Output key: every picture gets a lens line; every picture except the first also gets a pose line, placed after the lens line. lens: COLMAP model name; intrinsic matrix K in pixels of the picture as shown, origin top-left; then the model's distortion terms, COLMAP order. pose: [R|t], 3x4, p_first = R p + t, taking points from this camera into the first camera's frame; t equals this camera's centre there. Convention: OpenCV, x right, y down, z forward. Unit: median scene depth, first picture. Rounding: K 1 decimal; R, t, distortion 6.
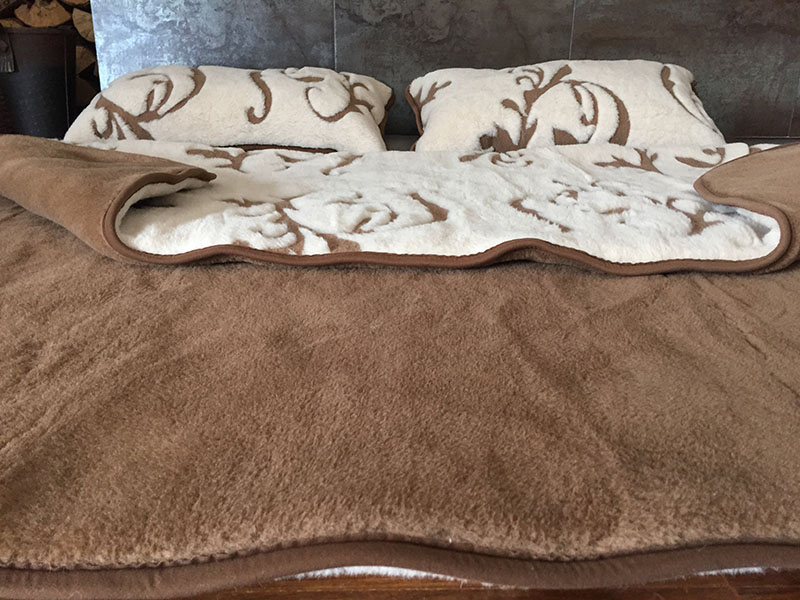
lens RADIAL K [[685.4, 0, 400.0], [0, 685.4, 300.0], [0, 0, 1]] dist [0.095862, -0.140993]
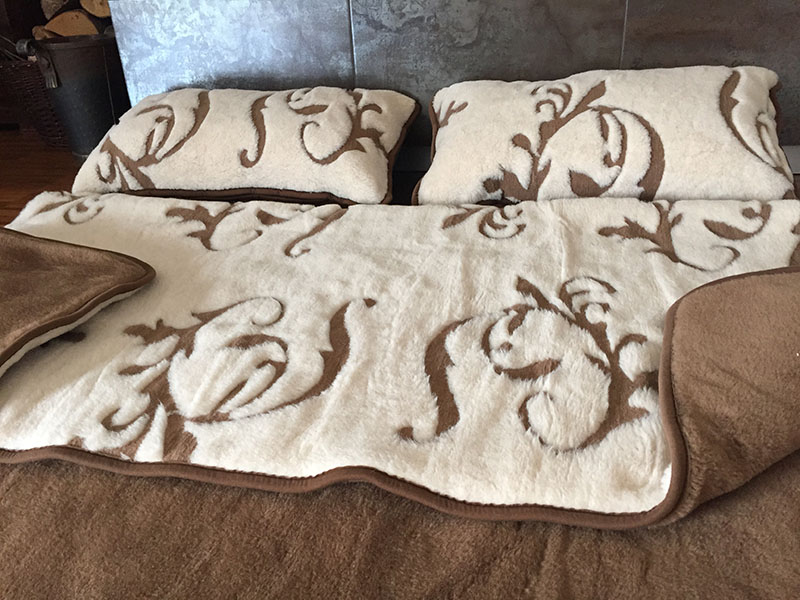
lens RADIAL K [[685.4, 0, 400.0], [0, 685.4, 300.0], [0, 0, 1]] dist [0.095862, -0.140993]
pose [[0.975877, 0.039026, -0.214803, 0.205925], [-0.006853, 0.988885, 0.148528, -0.214294], [0.218212, -0.143473, 0.965297, 0.095479]]
